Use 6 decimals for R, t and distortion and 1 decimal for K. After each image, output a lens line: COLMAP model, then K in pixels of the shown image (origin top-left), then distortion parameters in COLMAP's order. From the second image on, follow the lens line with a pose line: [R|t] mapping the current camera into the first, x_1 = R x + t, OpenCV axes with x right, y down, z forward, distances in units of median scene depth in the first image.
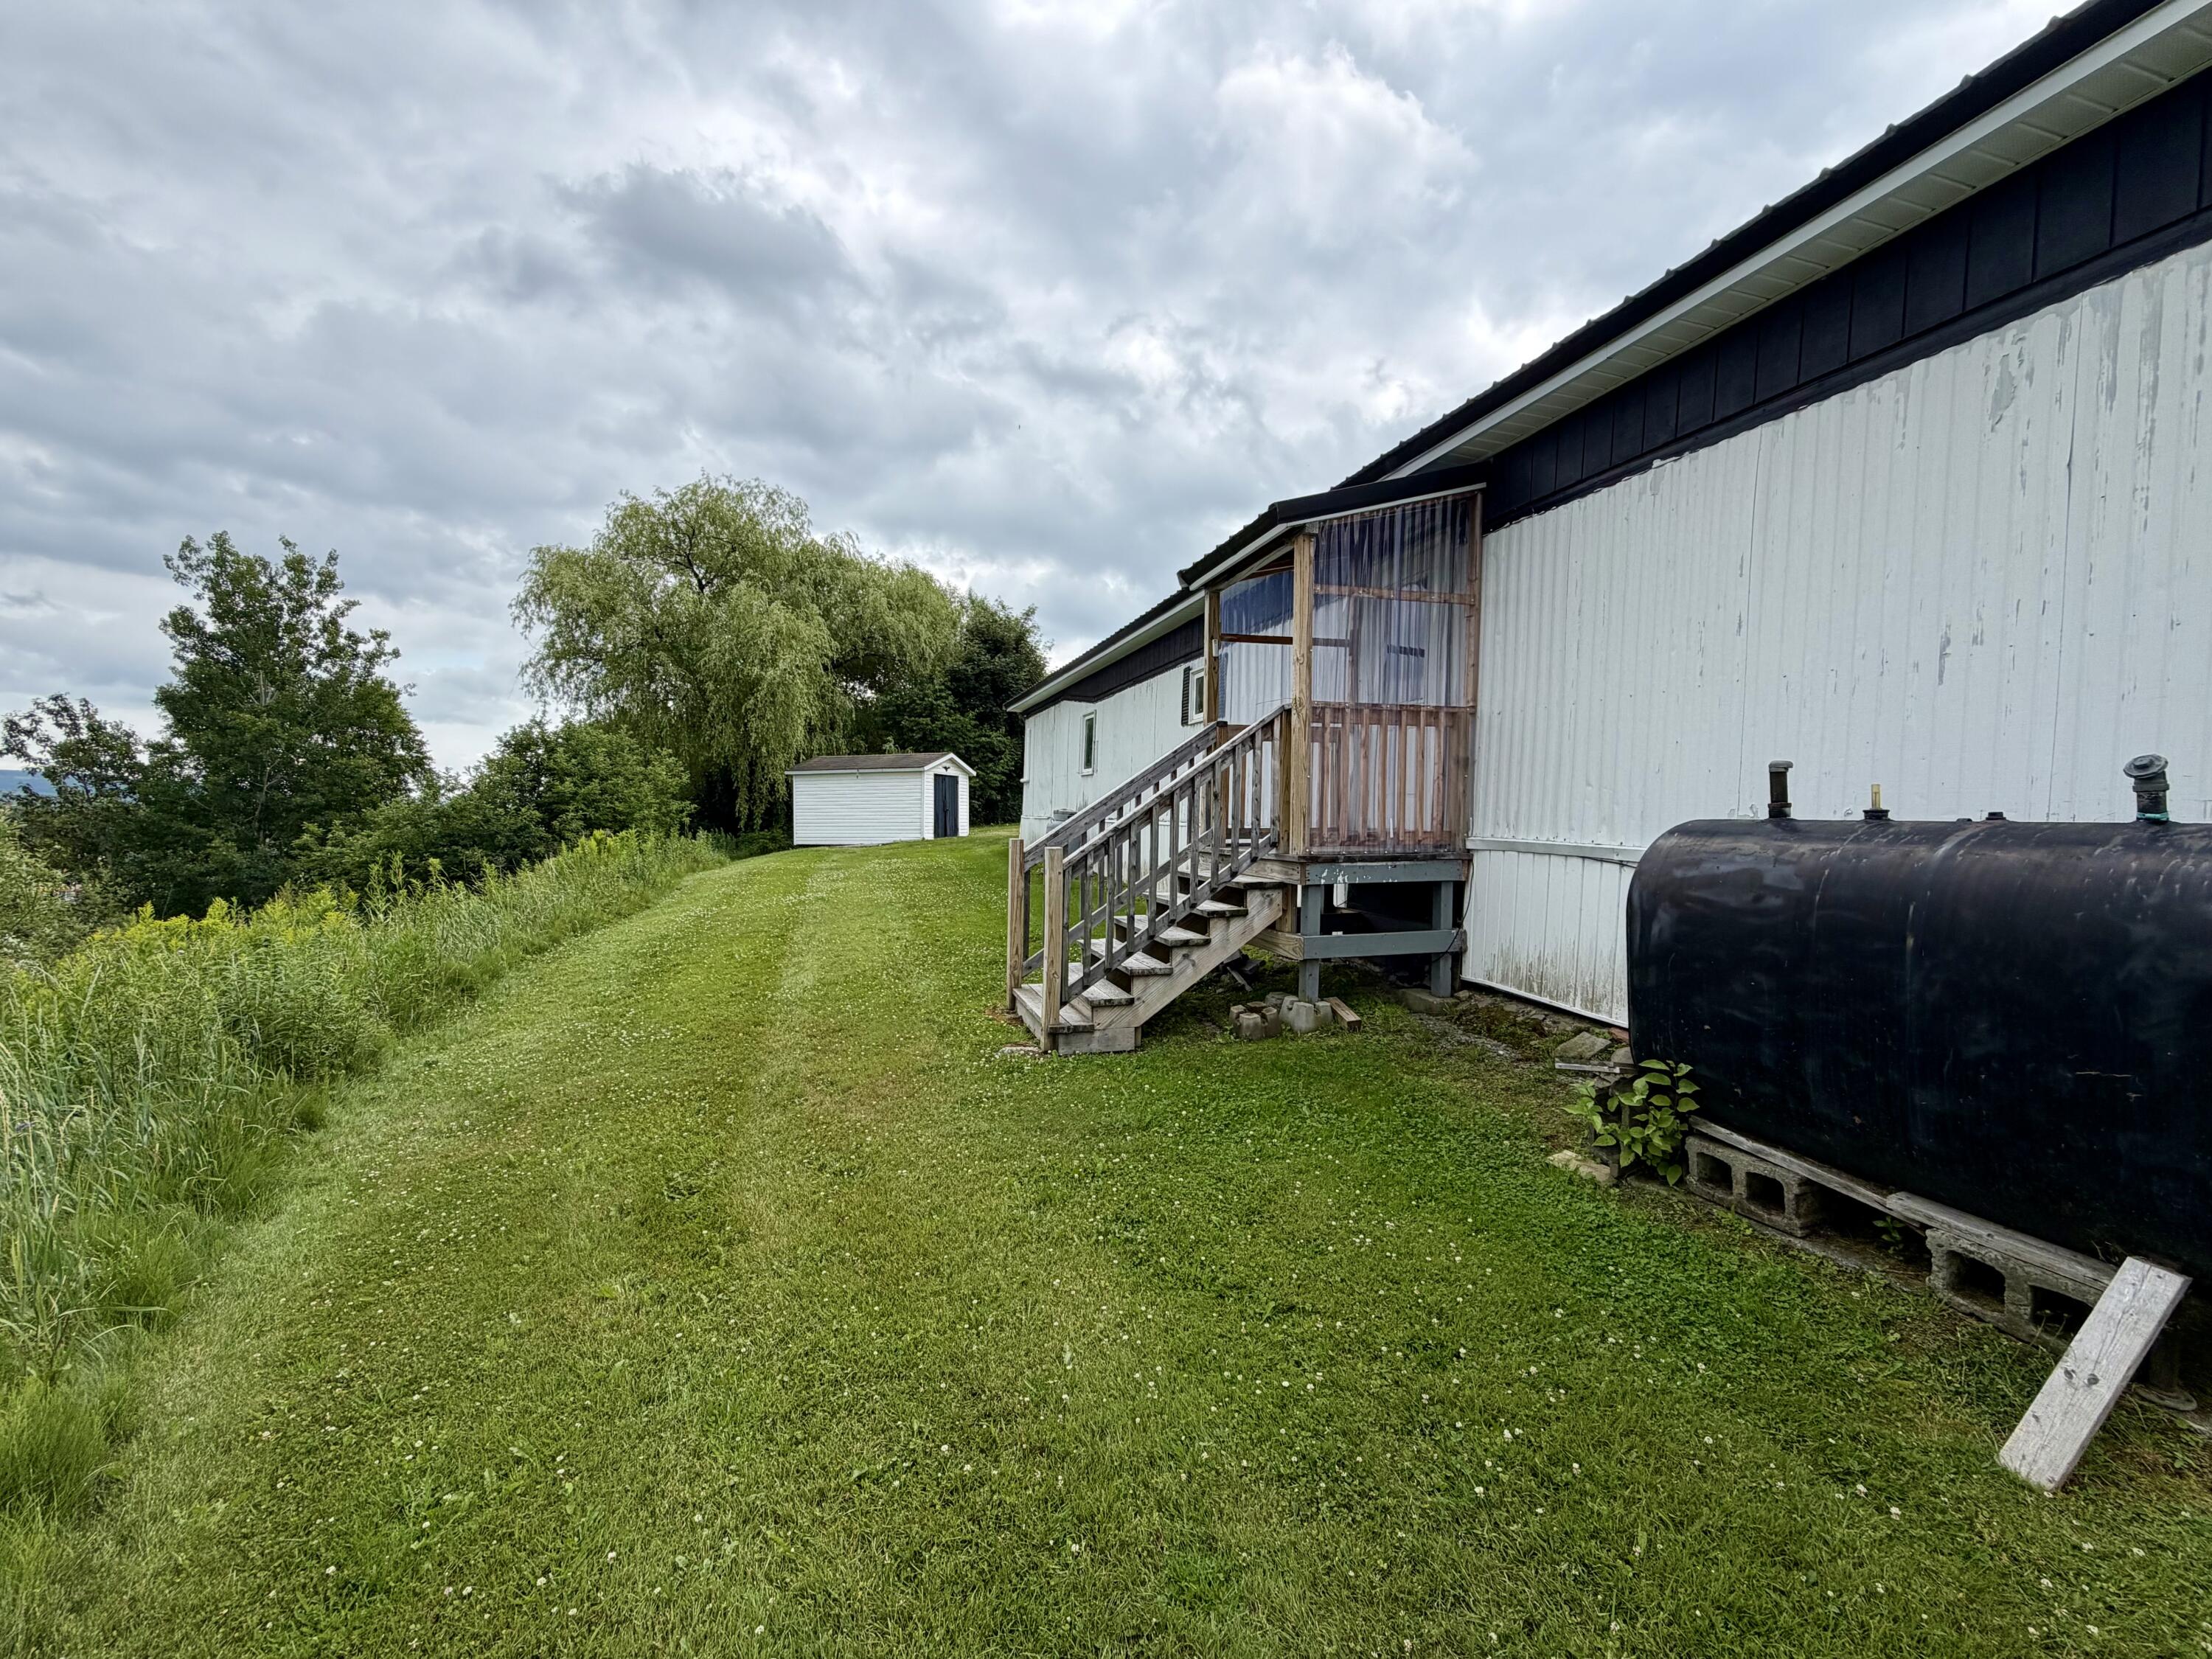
lens RADIAL K [[896.0, 0, 1106.0], [0, 896.0, 829.5], [0, 0, 1]] dist [-0.003188, 0.000121]
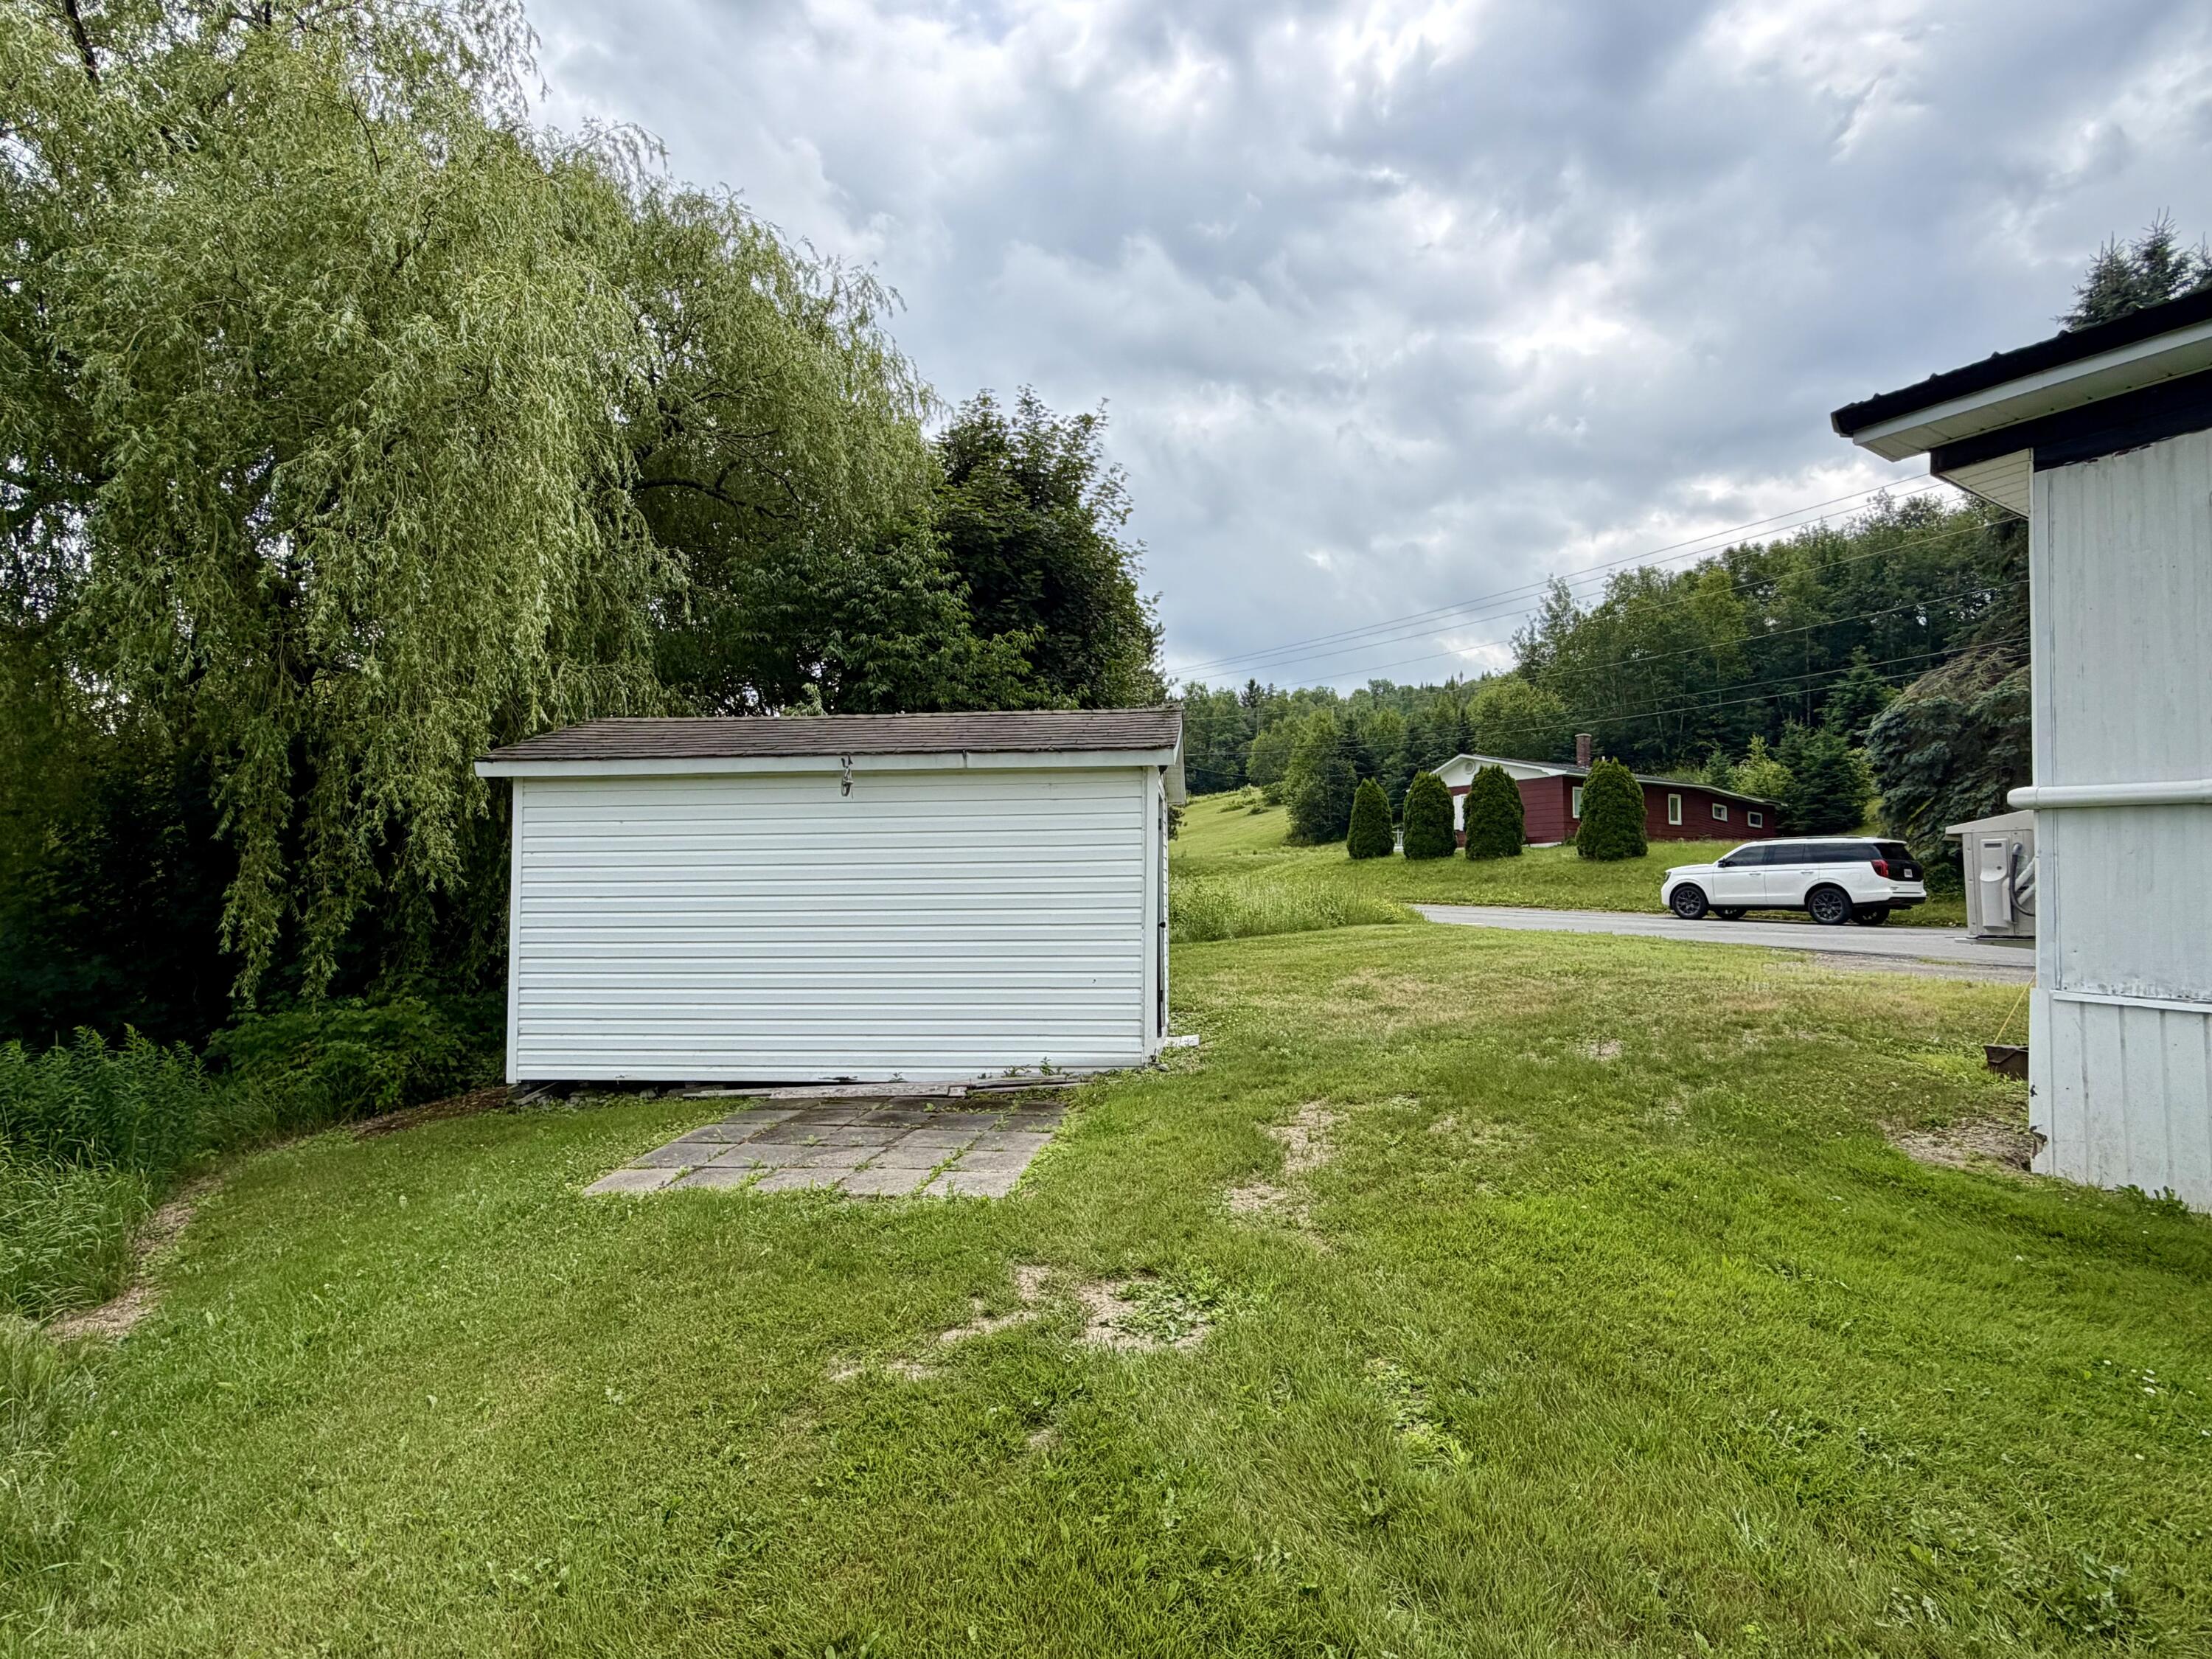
lens RADIAL K [[1106.6, 0, 1106.0], [0, 1106.6, 829.5], [0, 0, 1]] dist [-0.000359, -0.000066]
pose [[0.965745, 0.011397, 0.259244, -1.214239], [0.006727, 0.997600, -0.068913, -0.120864], [-0.259408, 0.068297, 0.963350, 3.026663]]
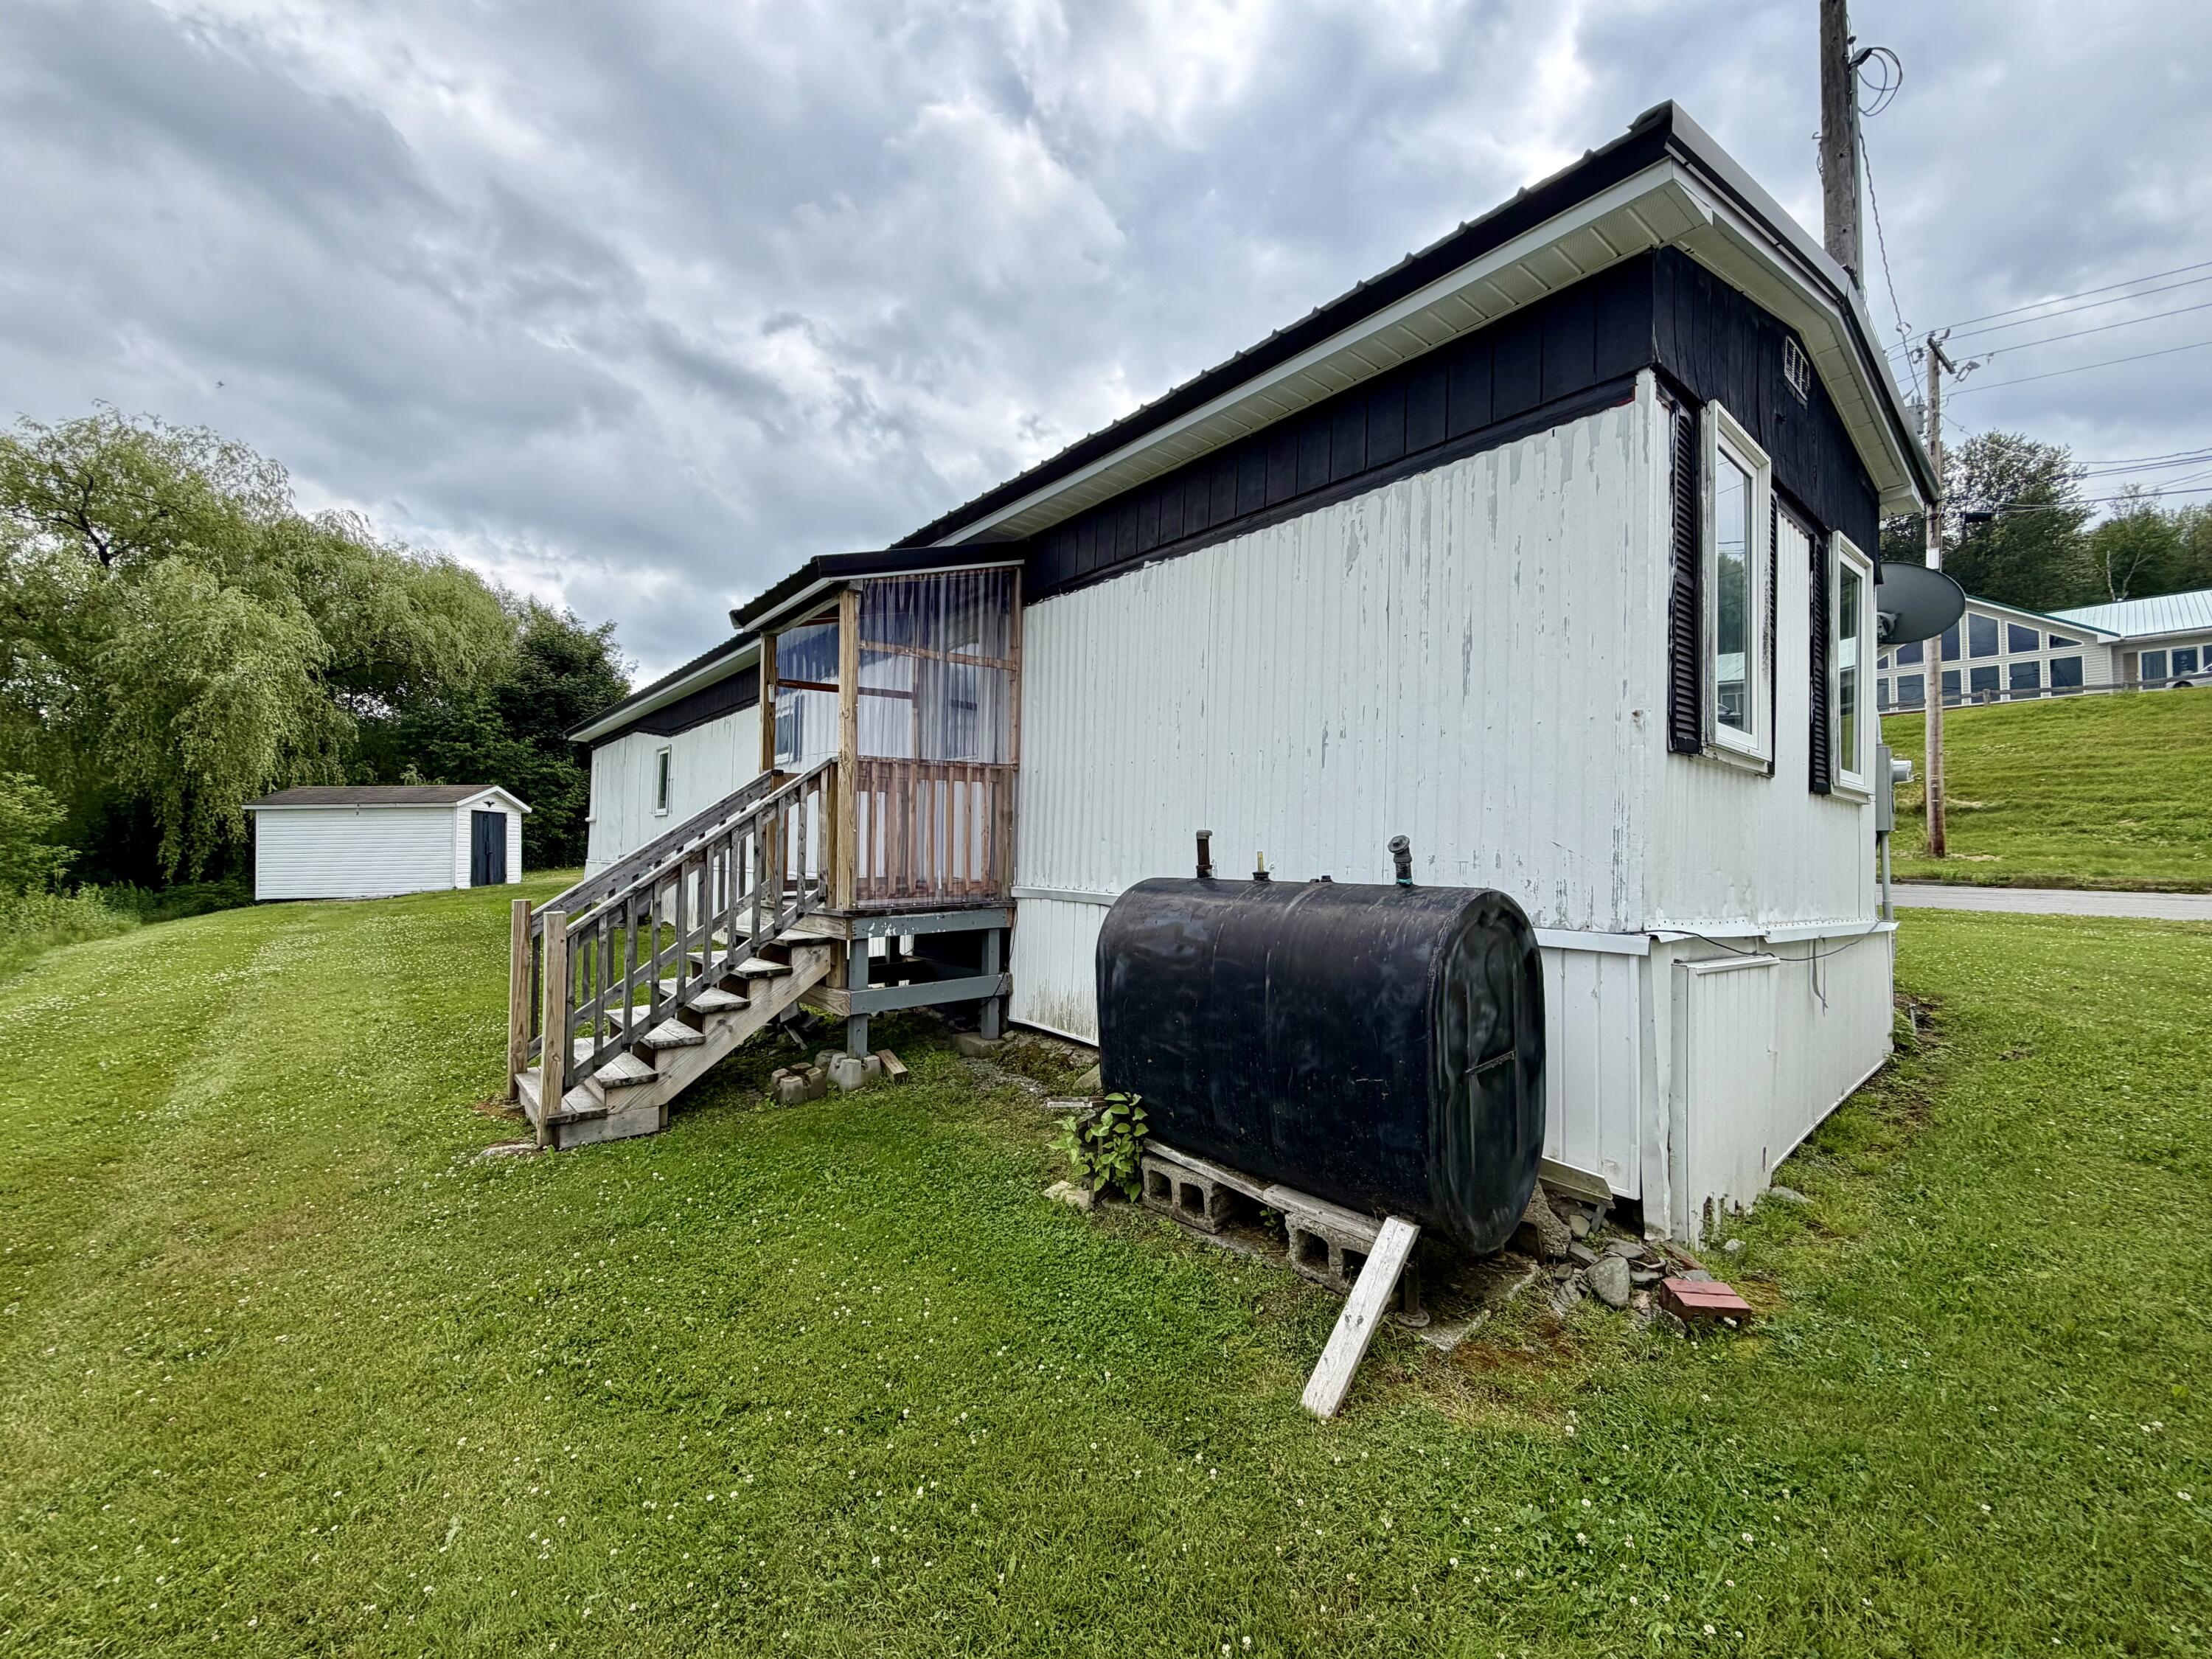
lens RADIAL K [[896.0, 0, 1106.0], [0, 896.0, 829.5], [0, 0, 1]] dist [-0.003188, 0.000121]
pose [[0.917122, -0.000551, 0.398607, 0.085168], [0.015980, 0.999246, -0.035387, -0.020431], [-0.398287, 0.038824, 0.916439, -0.027147]]
